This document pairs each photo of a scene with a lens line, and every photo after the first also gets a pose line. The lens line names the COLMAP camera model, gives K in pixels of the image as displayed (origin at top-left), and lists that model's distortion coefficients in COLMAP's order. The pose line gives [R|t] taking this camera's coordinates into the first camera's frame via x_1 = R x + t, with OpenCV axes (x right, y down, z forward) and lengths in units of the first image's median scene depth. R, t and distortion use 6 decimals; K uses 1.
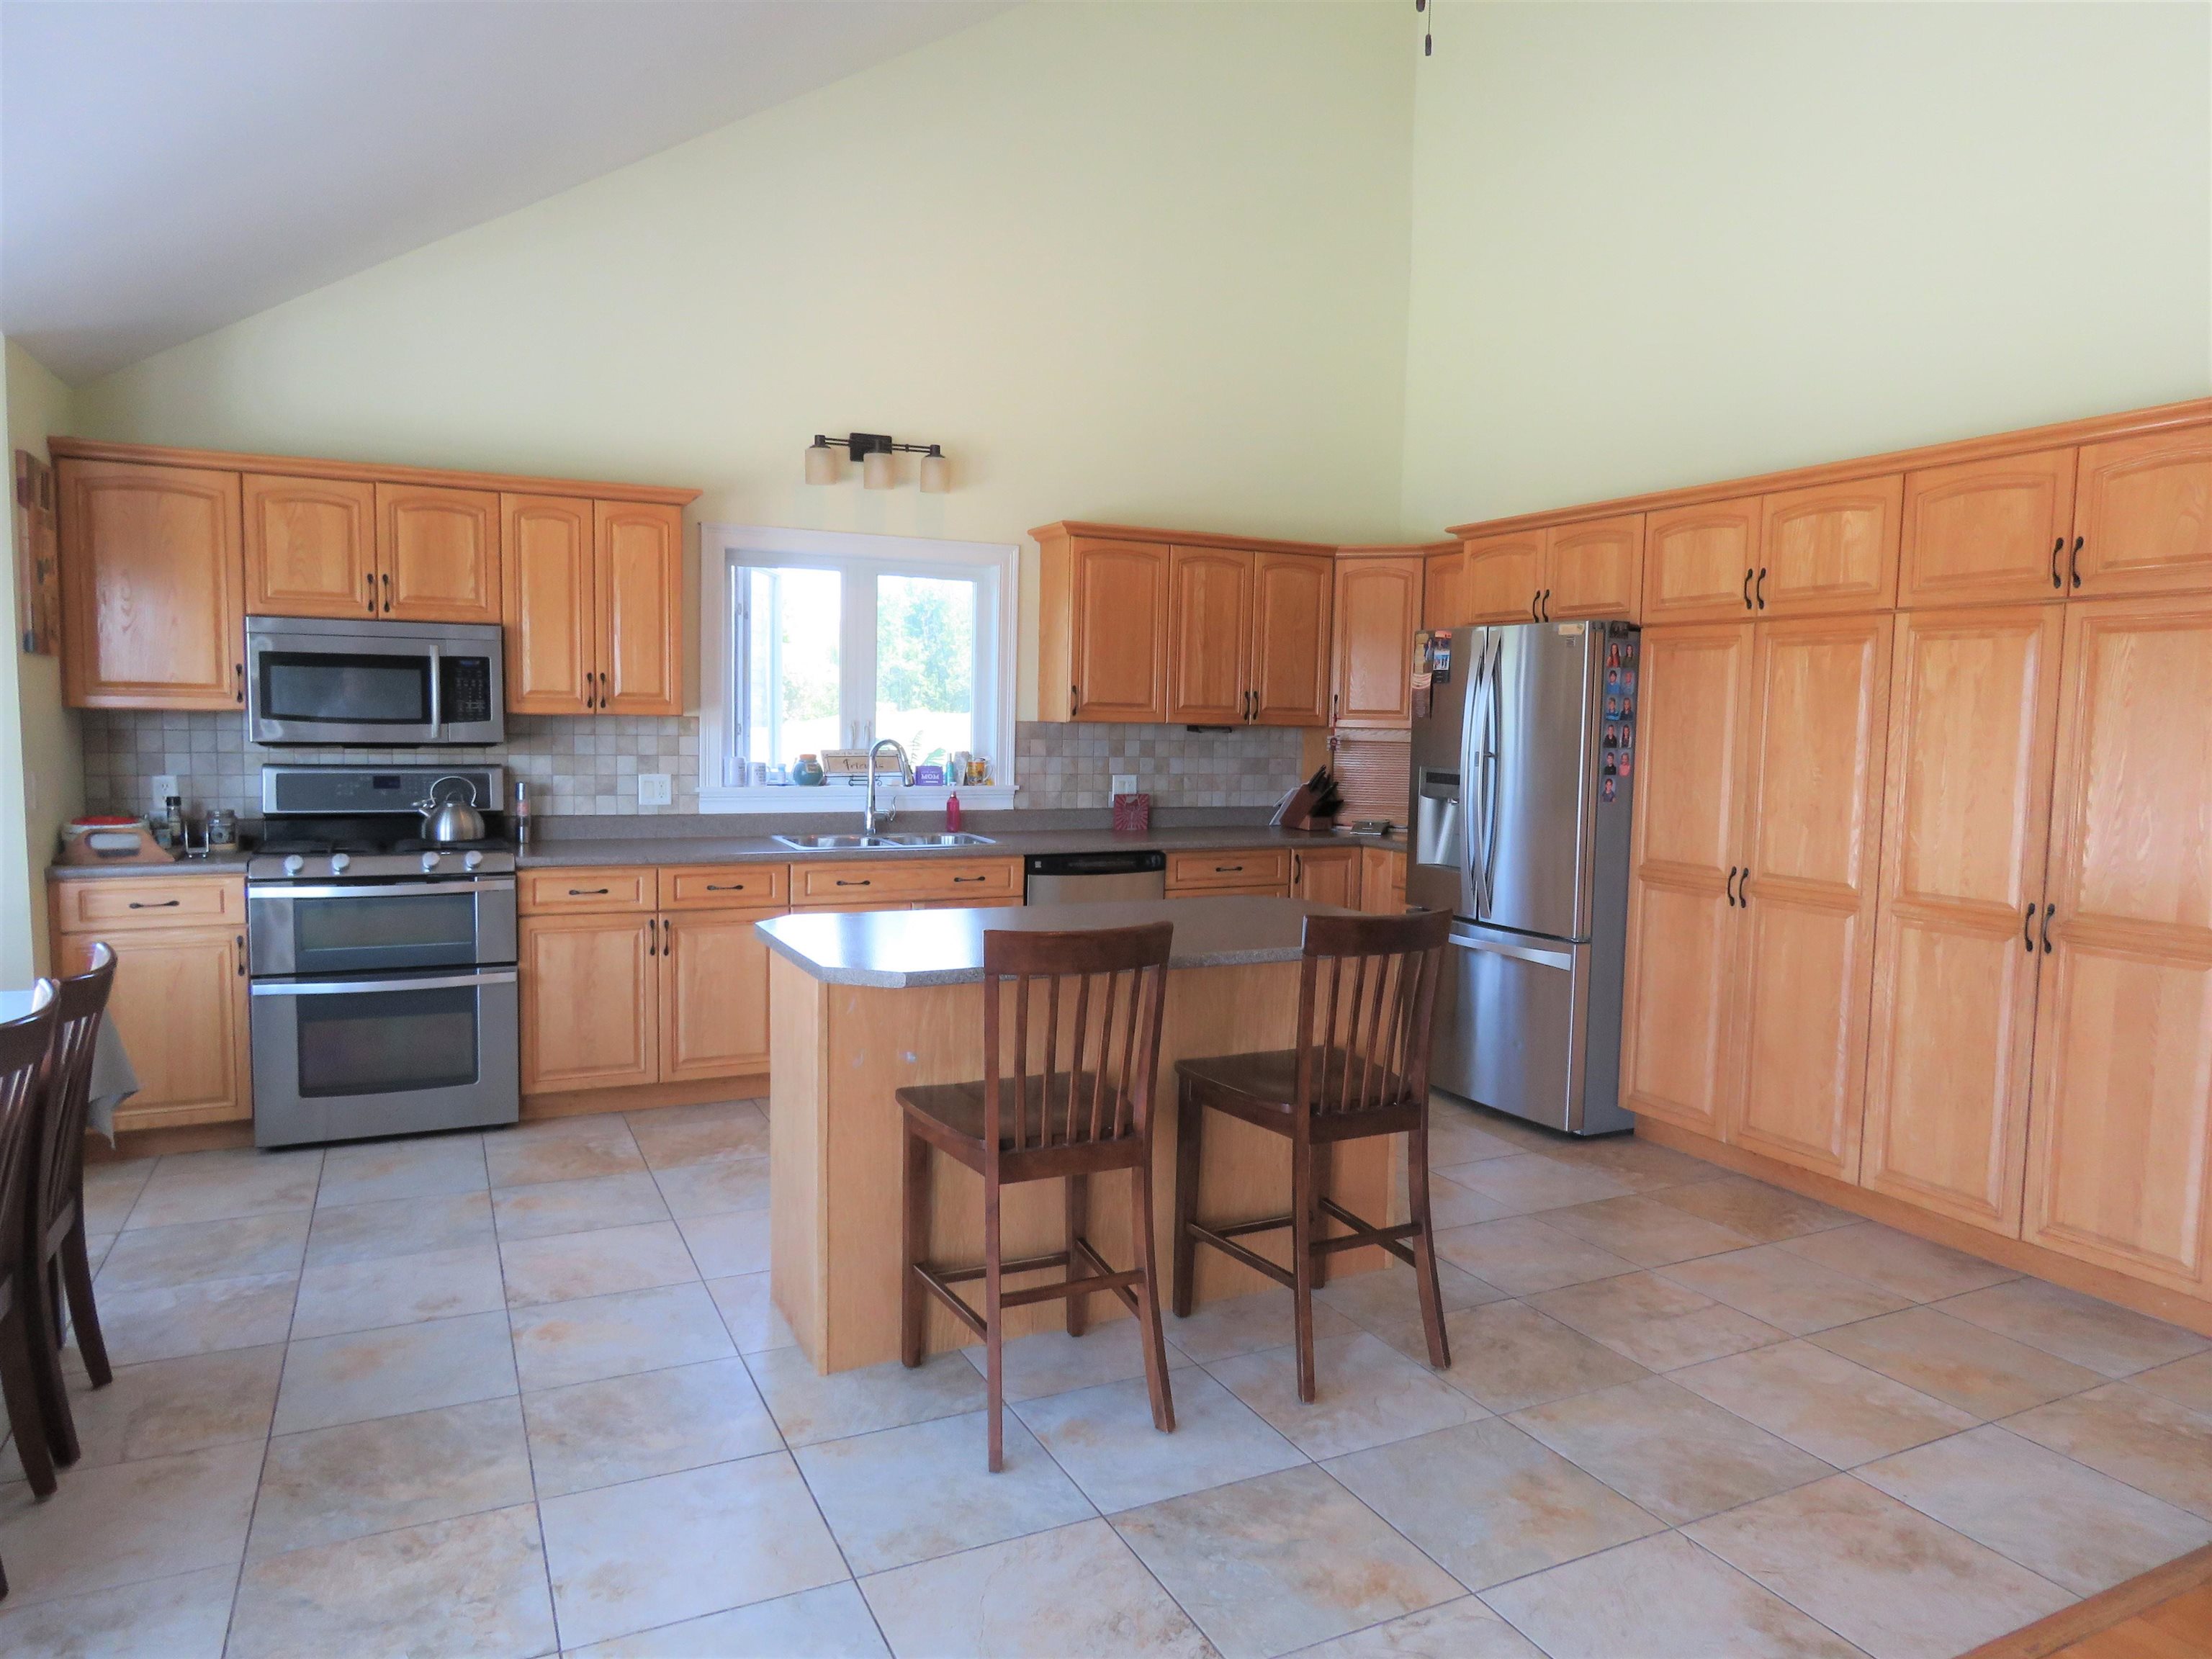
lens RADIAL K [[1417.4, 0, 1099.9], [0, 1417.4, 832.6], [0, 0, 1]] dist [-0.004817, 0.002552]
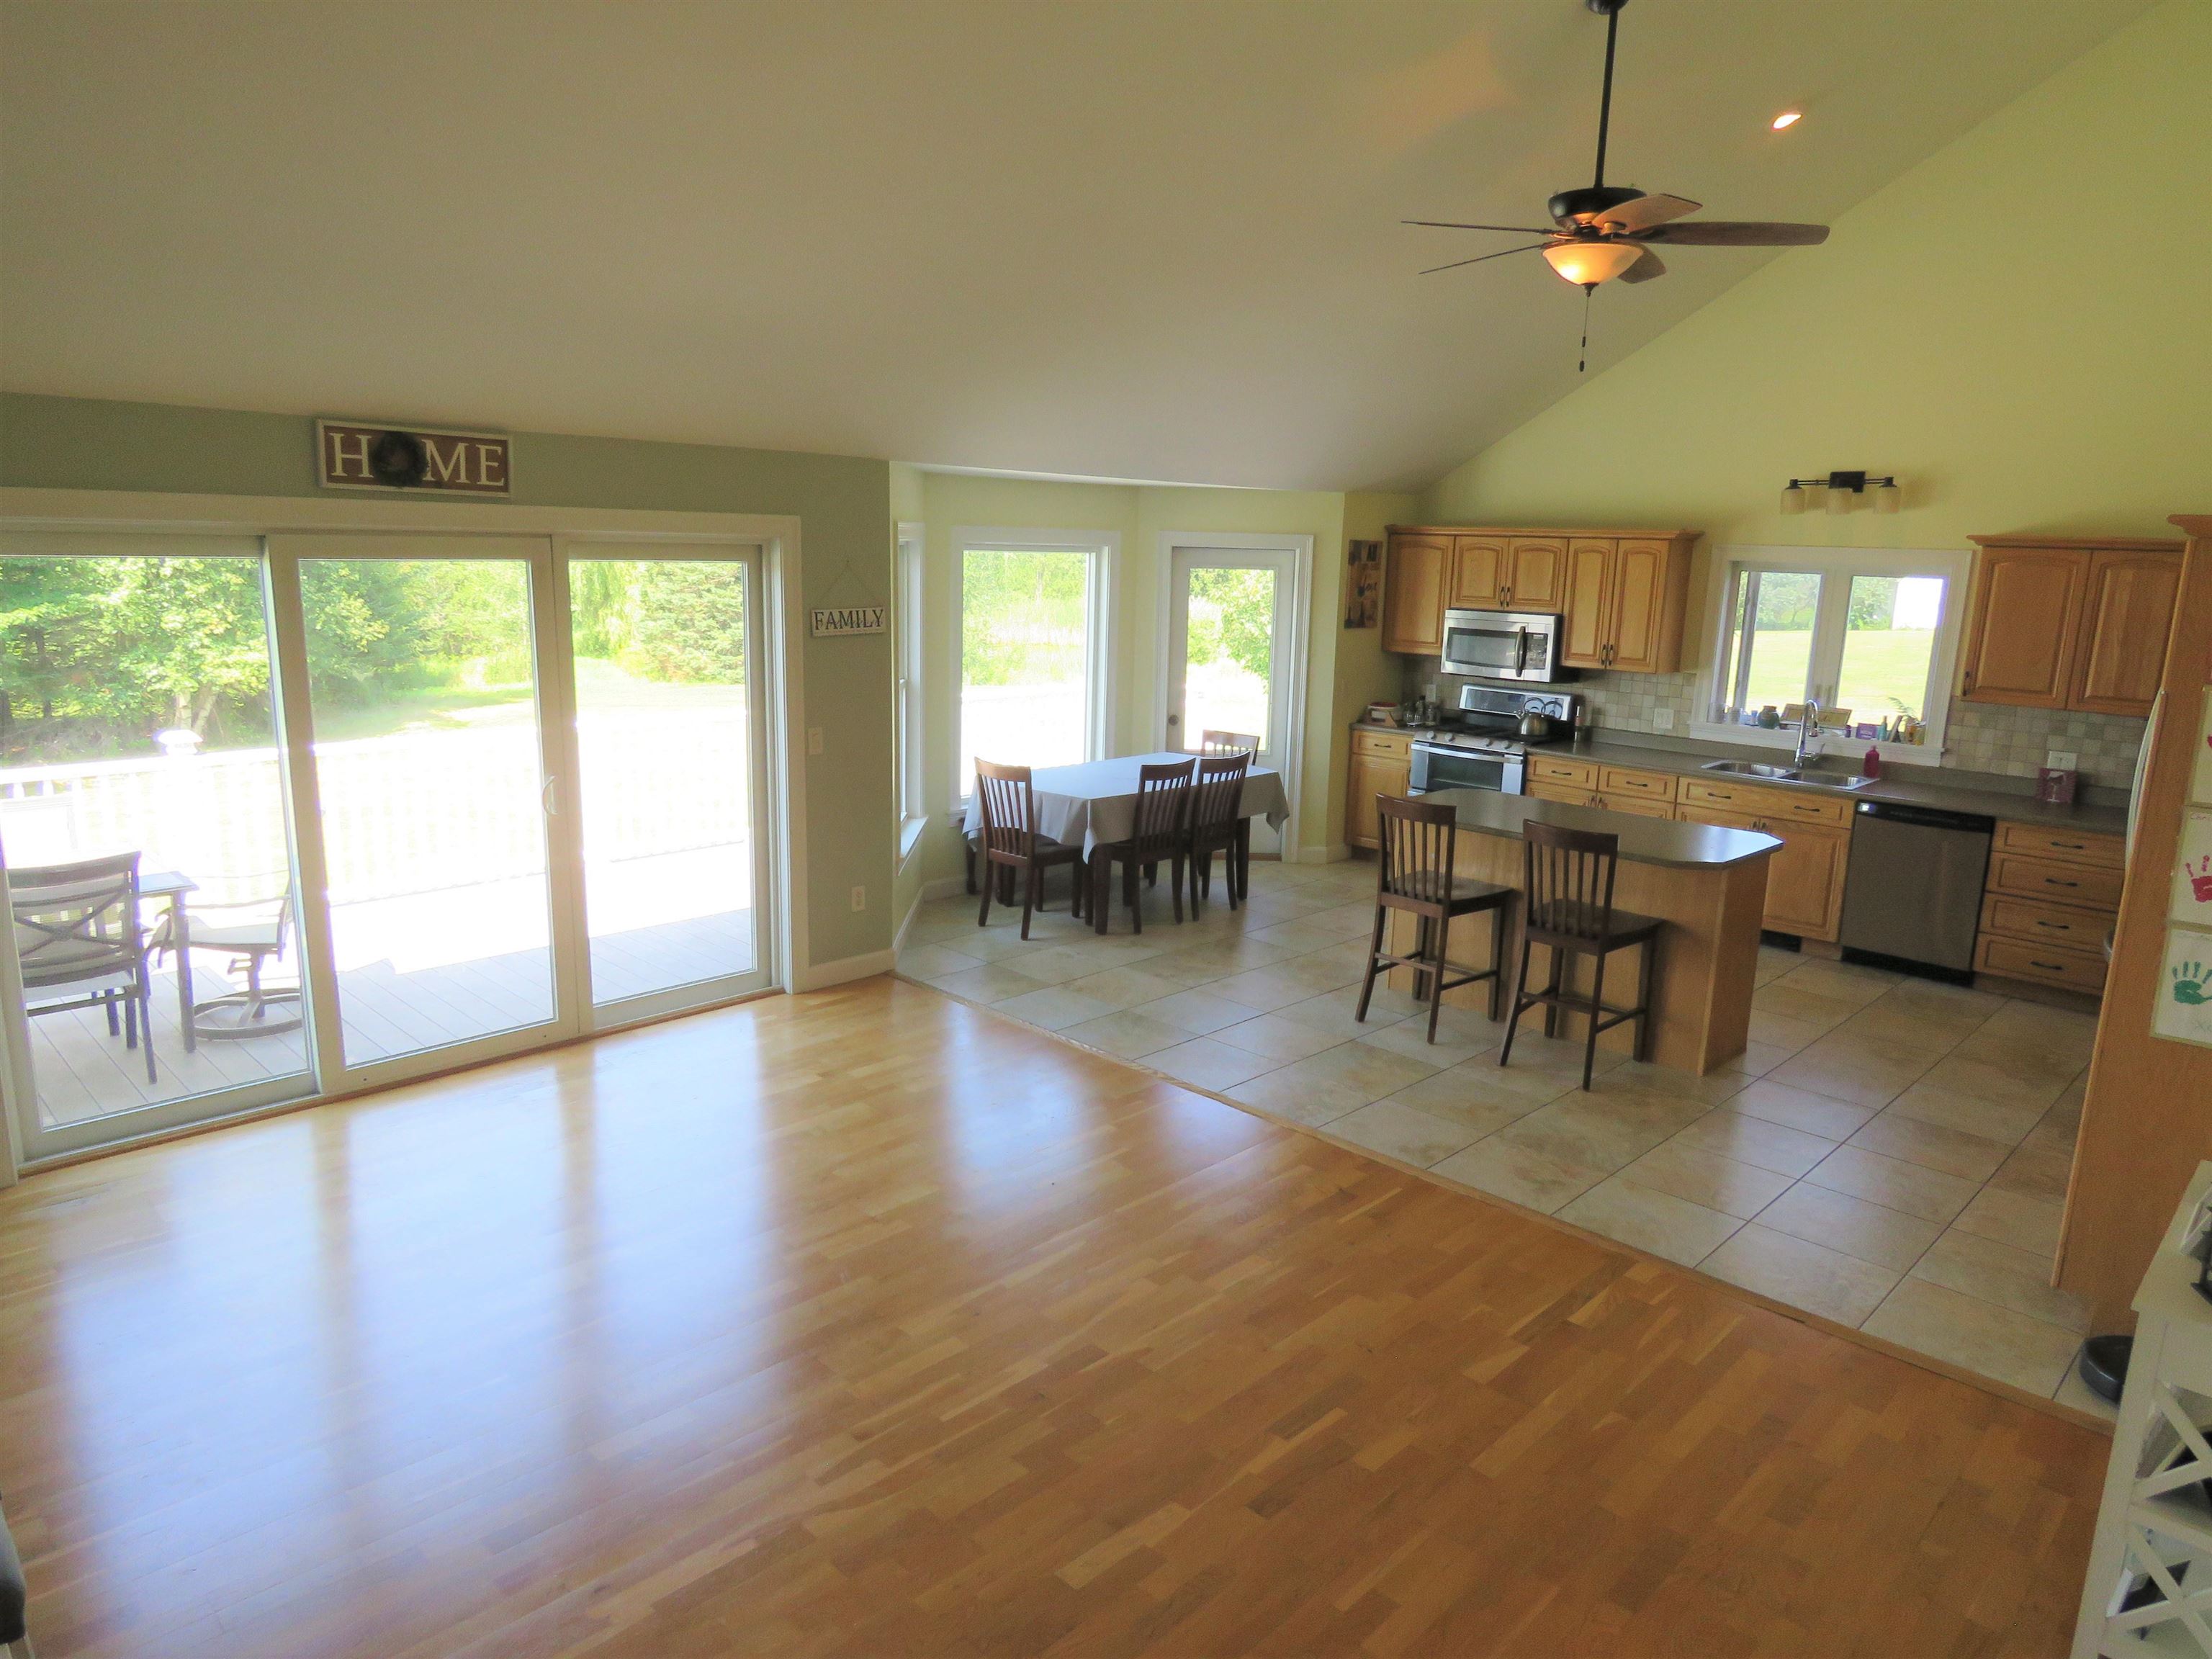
lens RADIAL K [[1417.4, 0, 1100.4], [0, 1417.4, 826.5], [0, 0, 1]] dist [-0.004817, 0.002552]
pose [[0.333536, 0.179065, -0.925575, 1.014755], [-0.100620, 0.982949, 0.153906, -0.098573], [0.937352, 0.041798, 0.345867, -0.120512]]
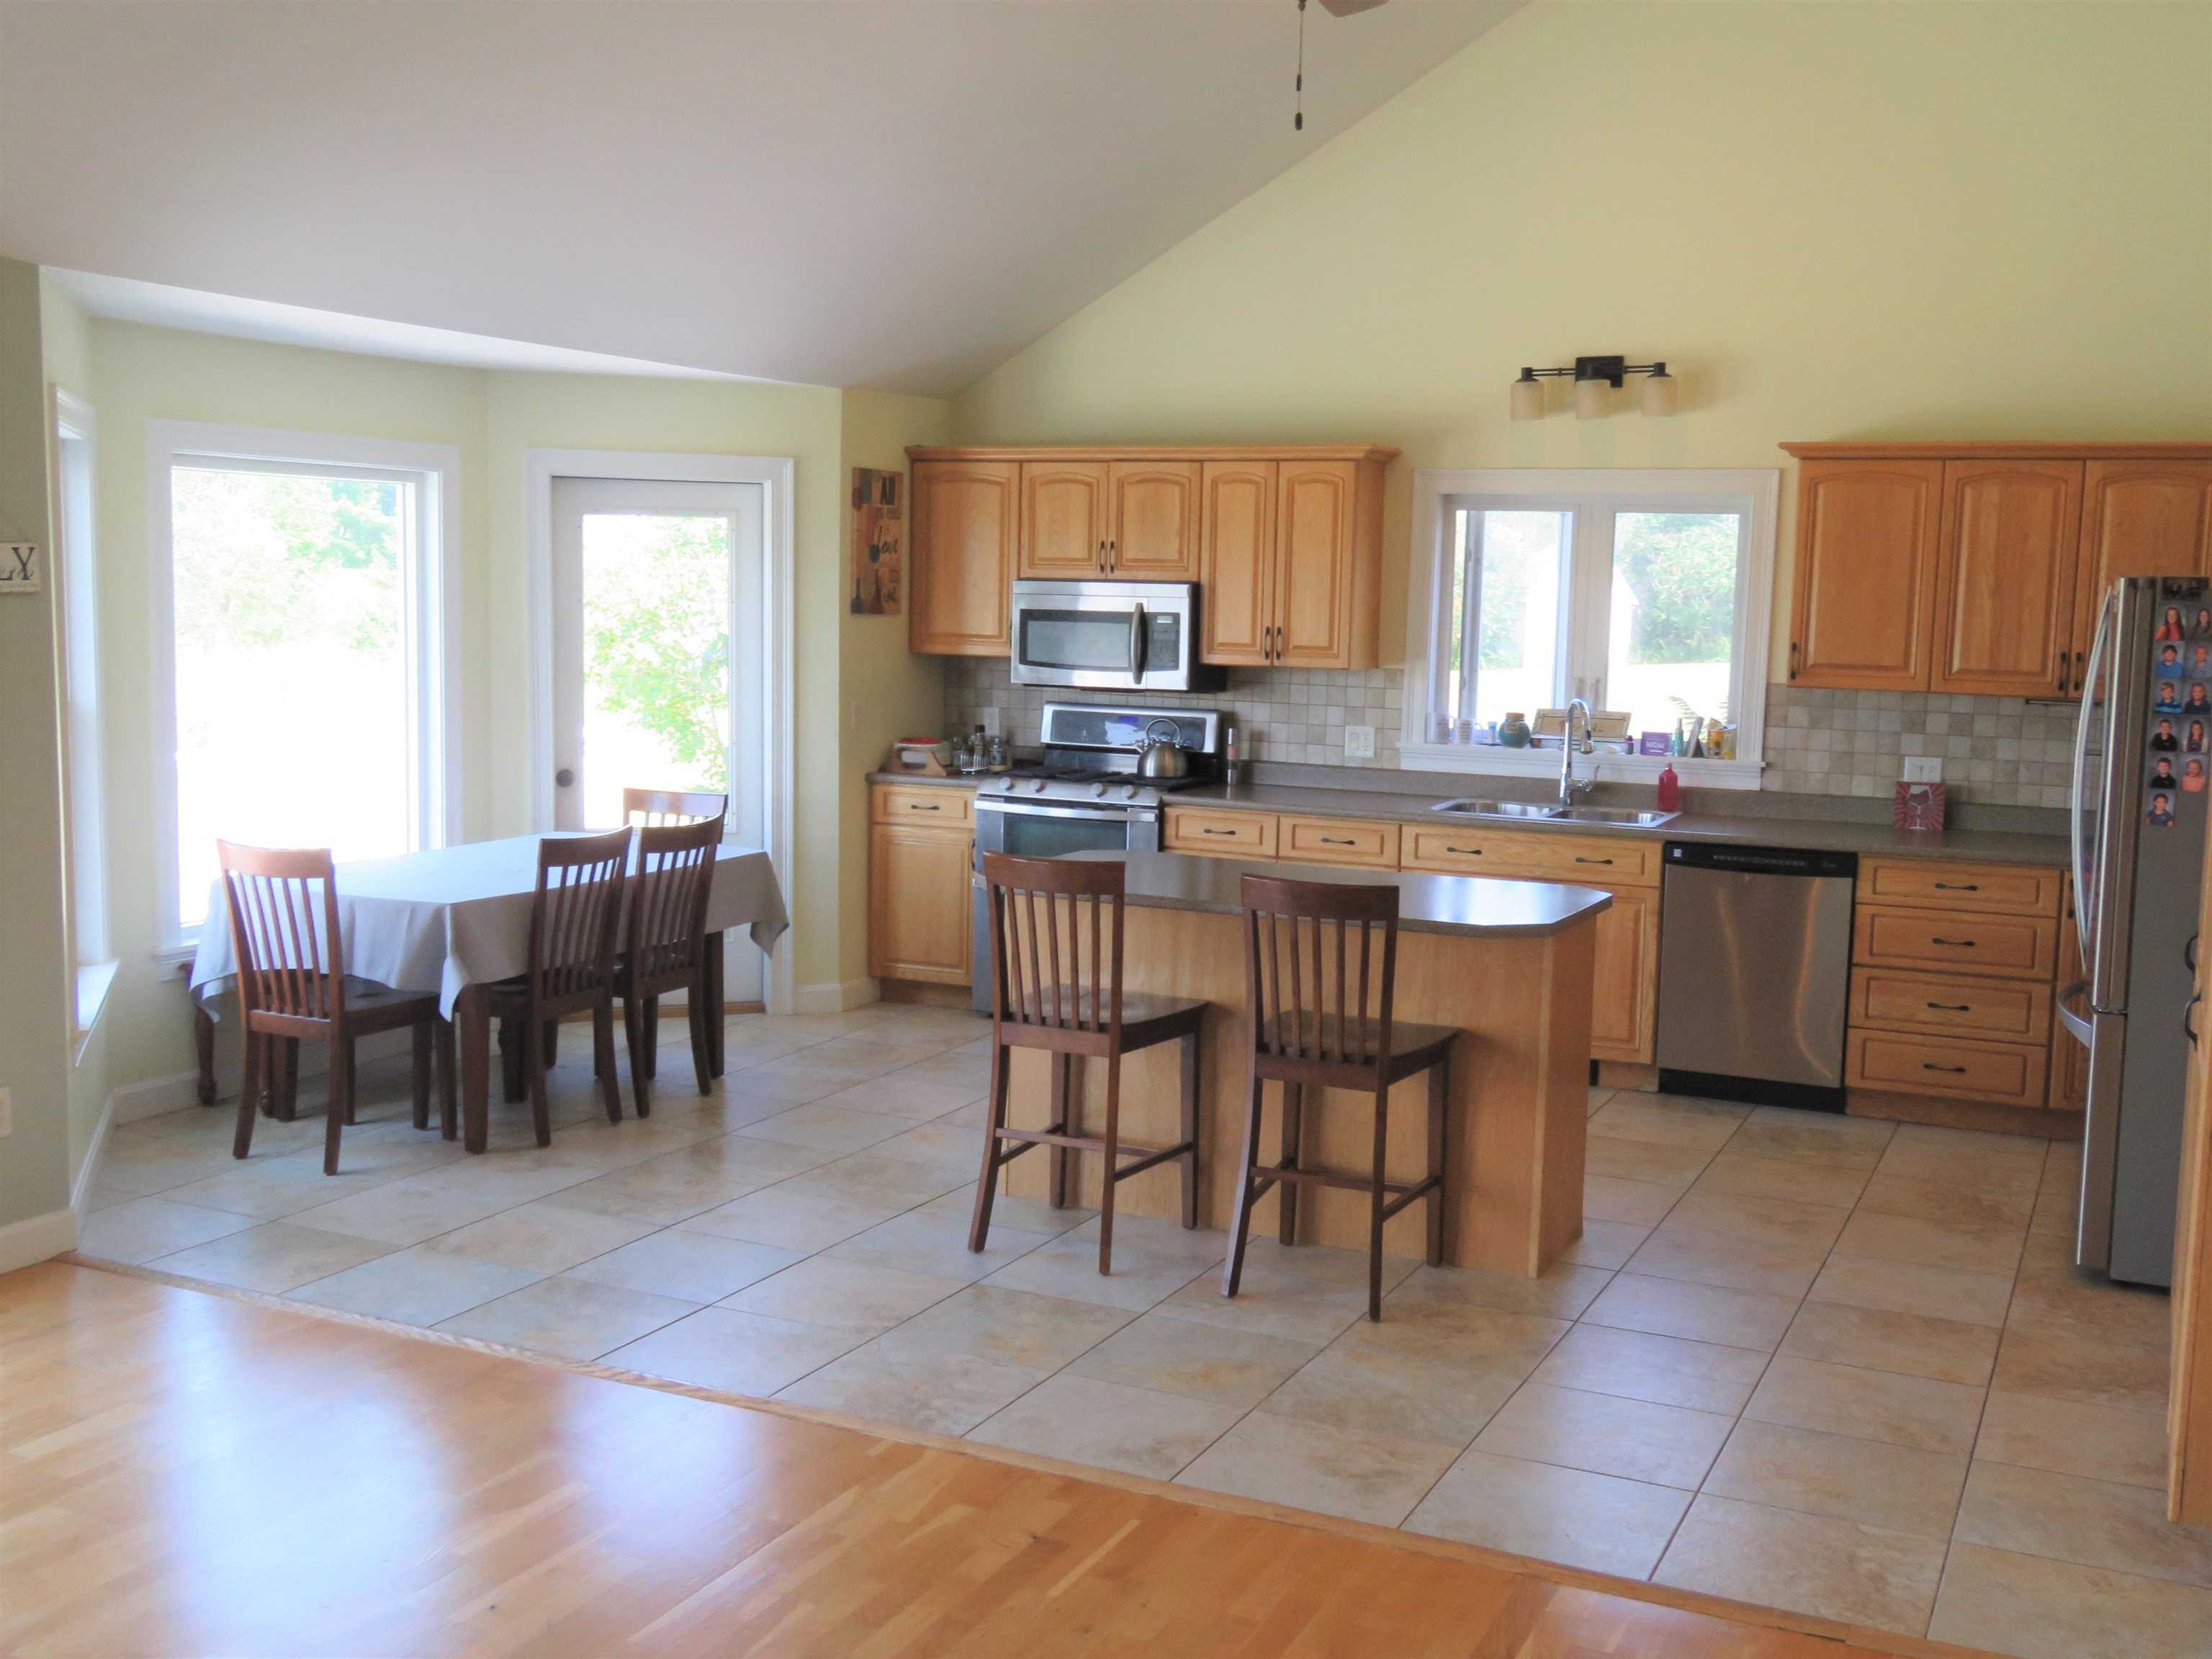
lens RADIAL K [[2266.9, 0, 1100.5], [0, 2266.9, 819.8], [0, 0, 1]] dist [0.006558, 0.000000]
pose [[0.621592, 0.079412, -0.779306, 0.878553], [-0.076324, 0.996254, 0.040641, -0.028833], [0.779614, 0.034218, 0.625325, -0.141234]]
